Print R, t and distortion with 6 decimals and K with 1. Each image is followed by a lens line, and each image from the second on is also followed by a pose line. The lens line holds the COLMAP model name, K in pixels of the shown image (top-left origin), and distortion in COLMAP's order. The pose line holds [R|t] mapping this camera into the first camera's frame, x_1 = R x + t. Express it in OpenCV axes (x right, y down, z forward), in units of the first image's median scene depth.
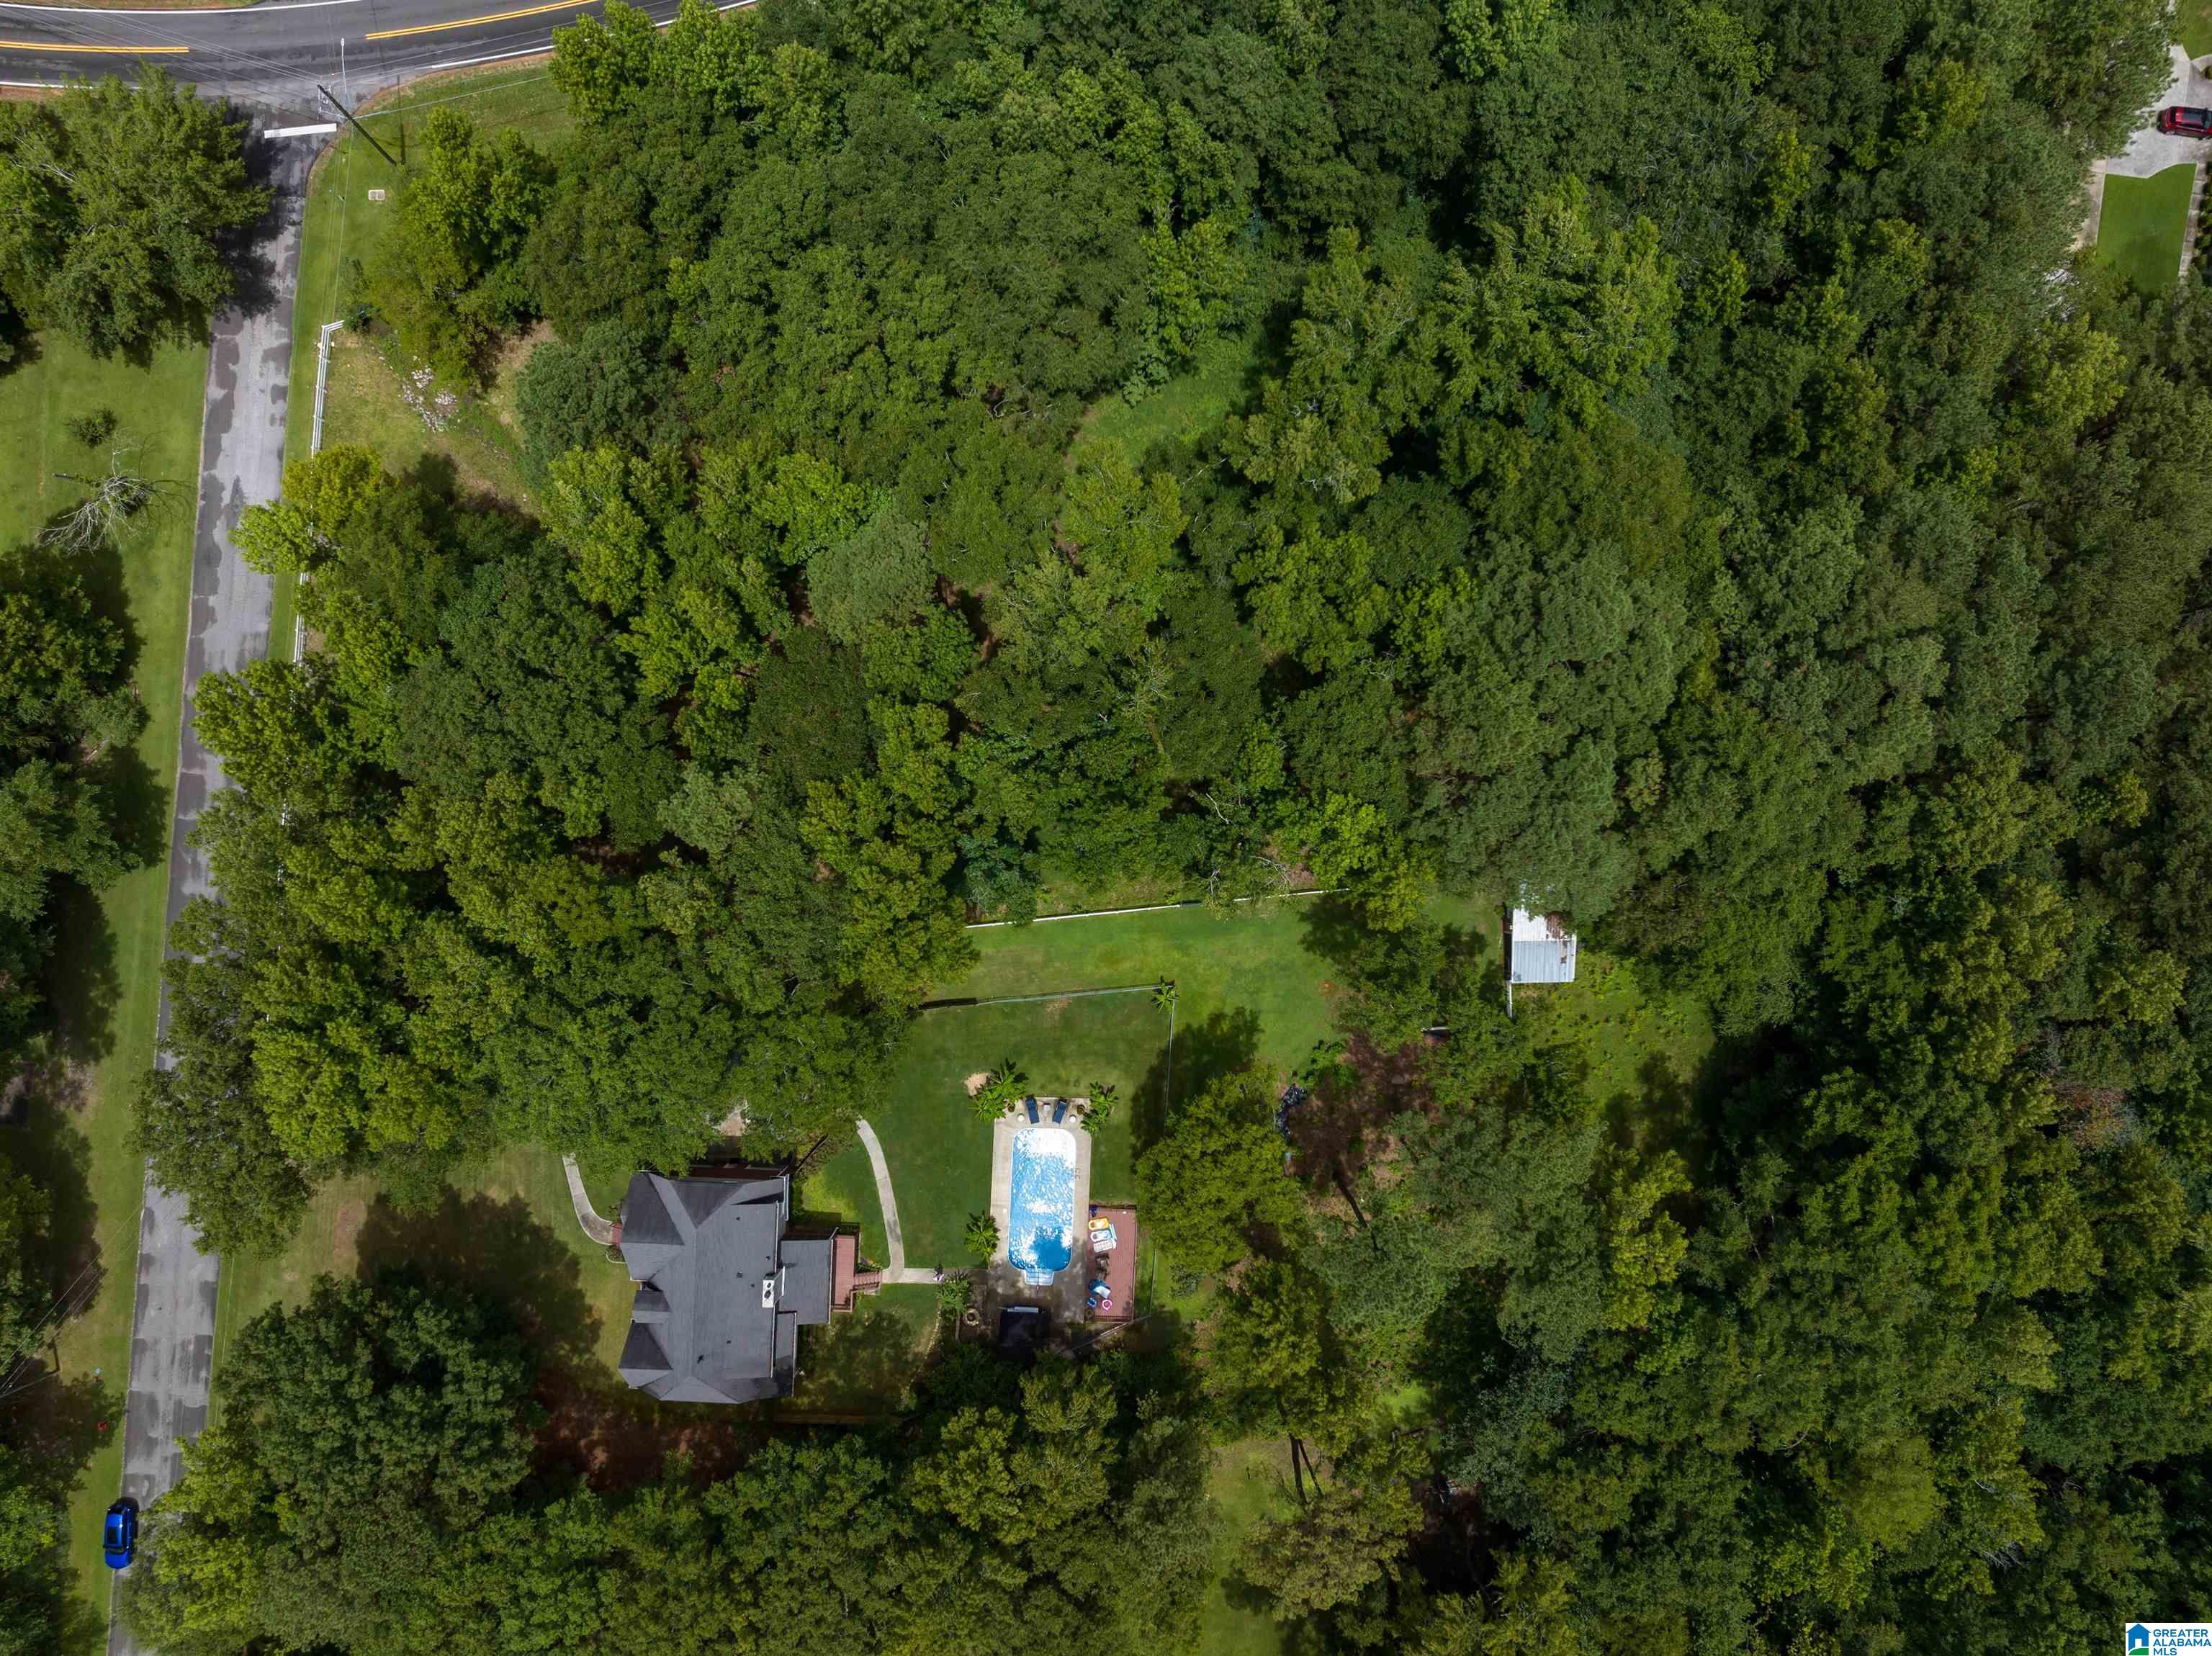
lens RADIAL K [[1552.4, 0, 1100.2], [0, 1552.4, 826.5], [0, 0, 1]] dist [-0.042522, 0.019850]
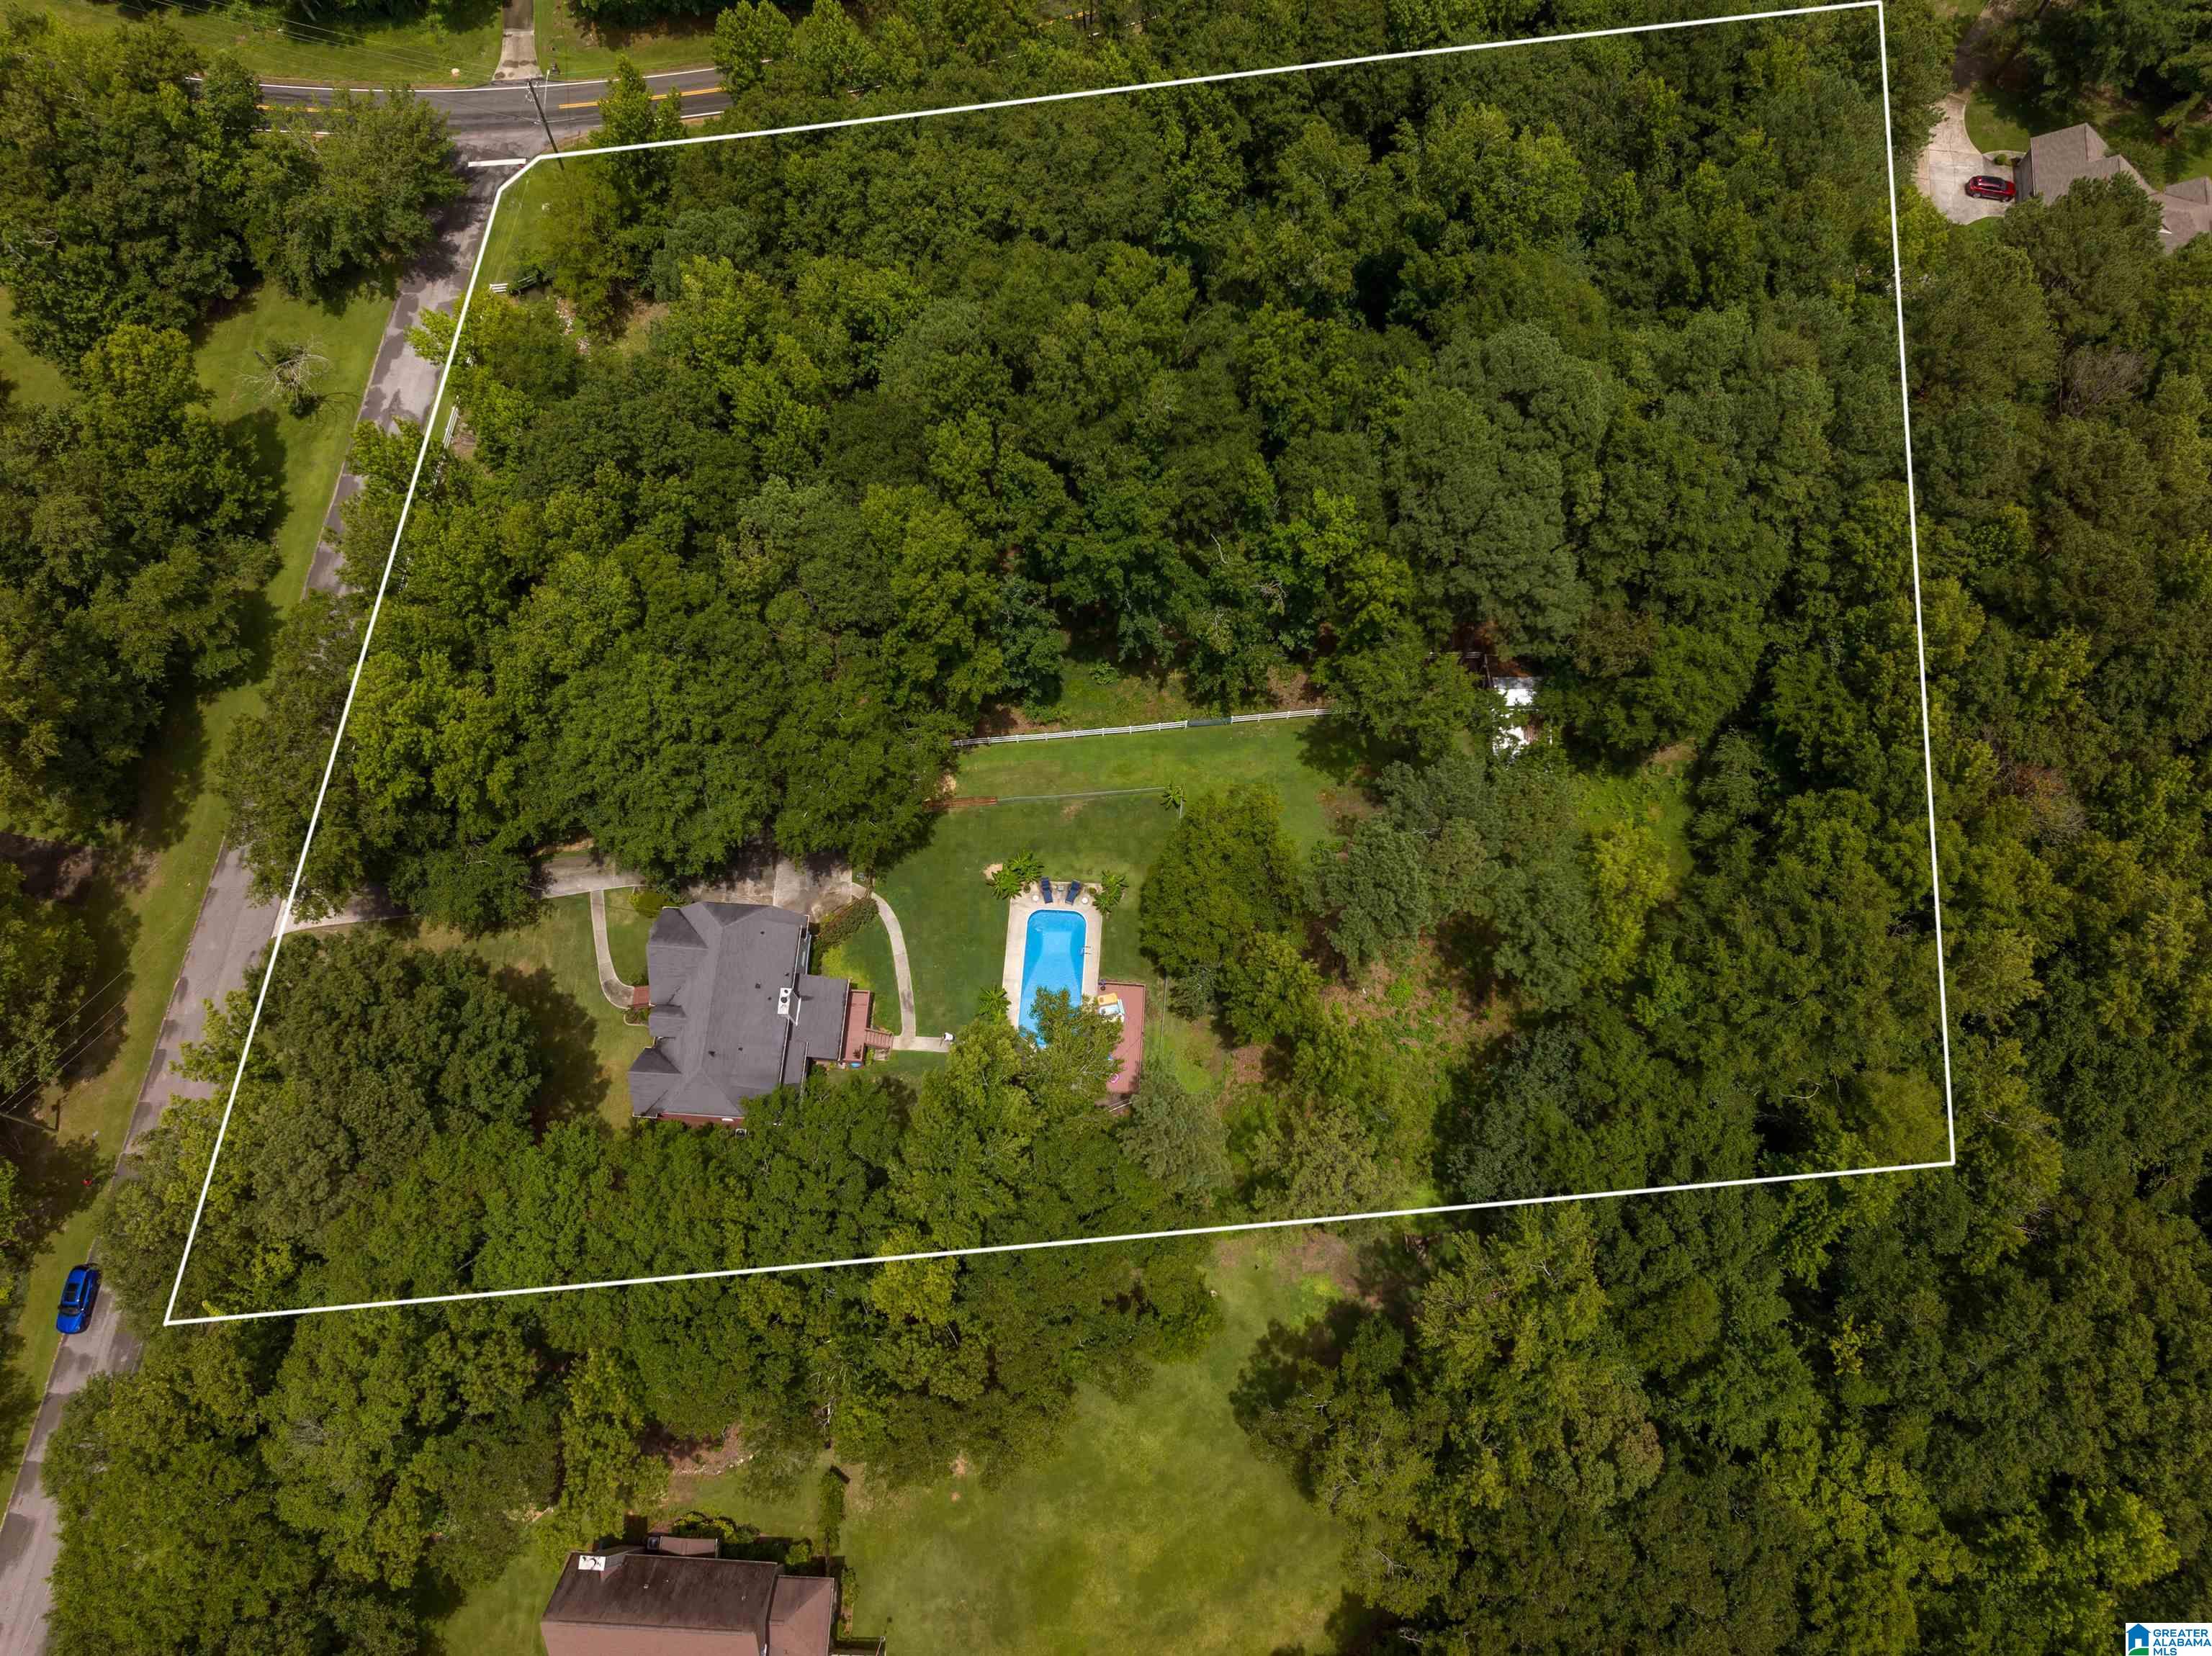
lens RADIAL K [[1552.4, 0, 1103.8], [0, 1552.4, 826.9], [0, 0, 1]] dist [-0.042522, 0.019850]
pose [[0.999748, 0.021501, -0.006513, 0.000688], [-0.022423, 0.936960, -0.348718, 0.510477], [-0.001395, 0.348776, 0.937205, -0.002368]]
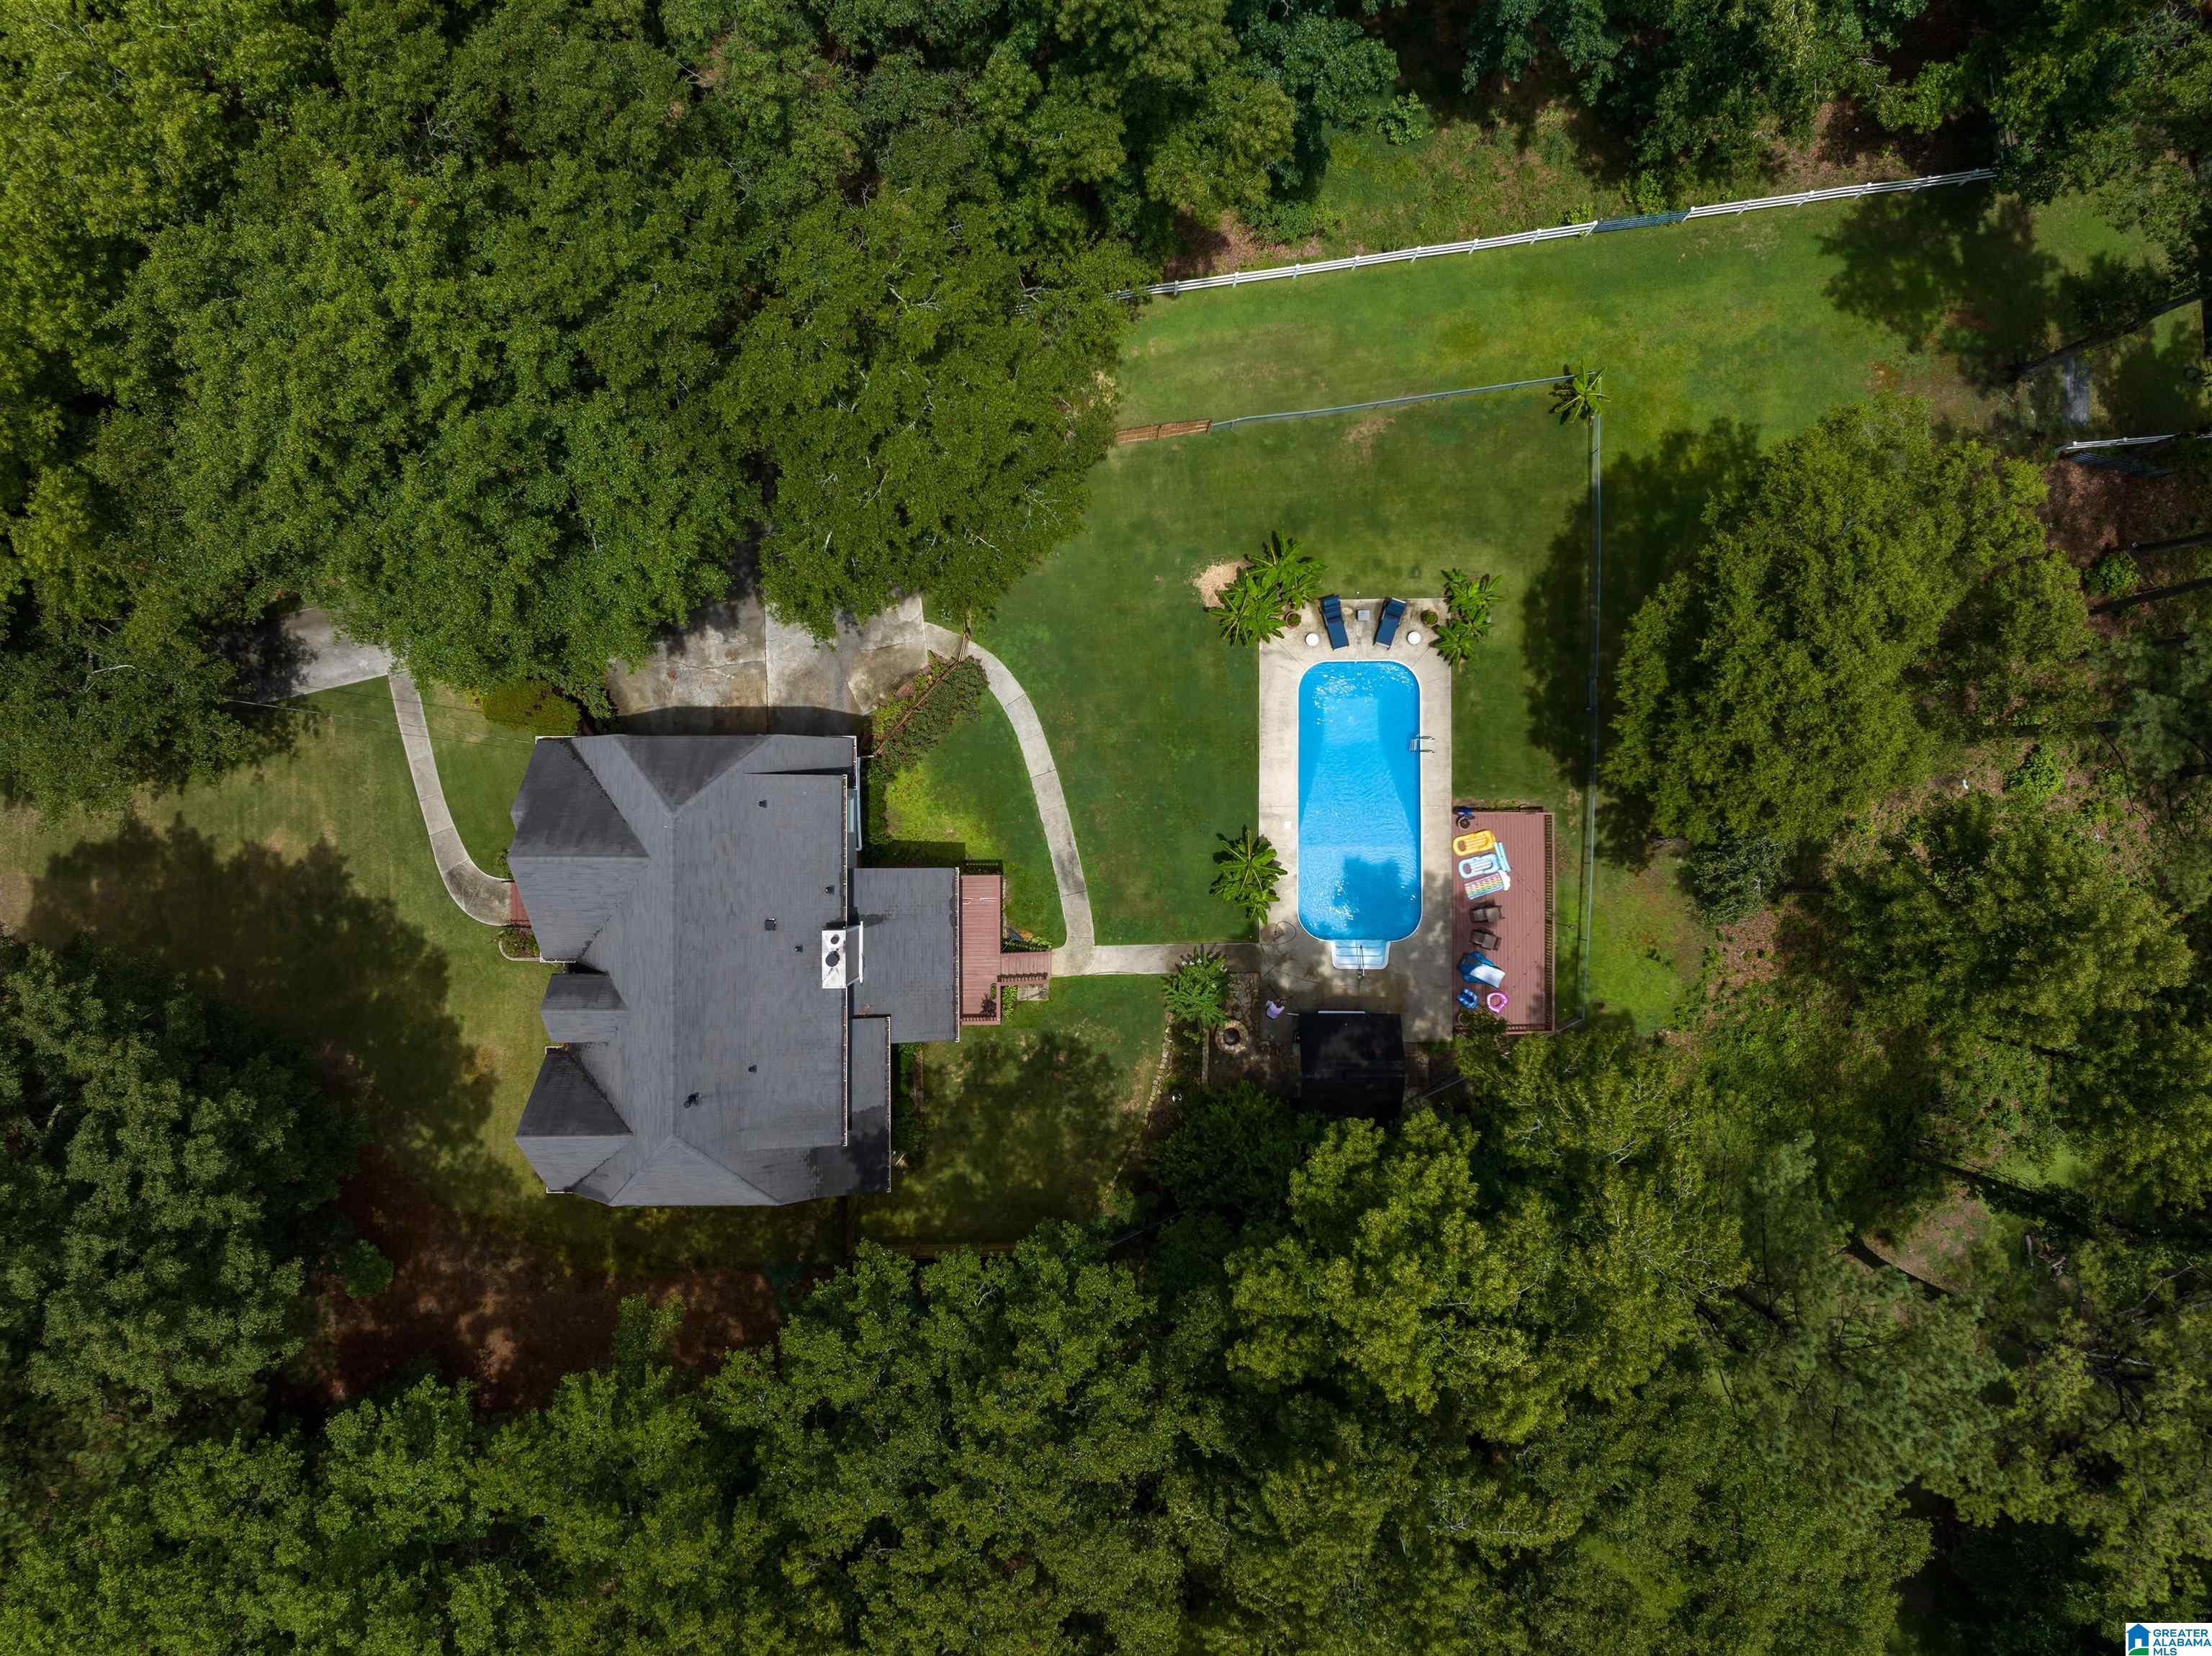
lens RADIAL K [[1552.4, 0, 1107.8], [0, 1552.4, 818.9], [0, 0, 1]] dist [-0.042522, 0.019850]
pose [[0.999121, -0.040477, 0.010871, -0.126532], [0.040534, 0.999165, -0.005107, 0.247839], [-0.010655, 0.005543, 0.999928, 0.496276]]
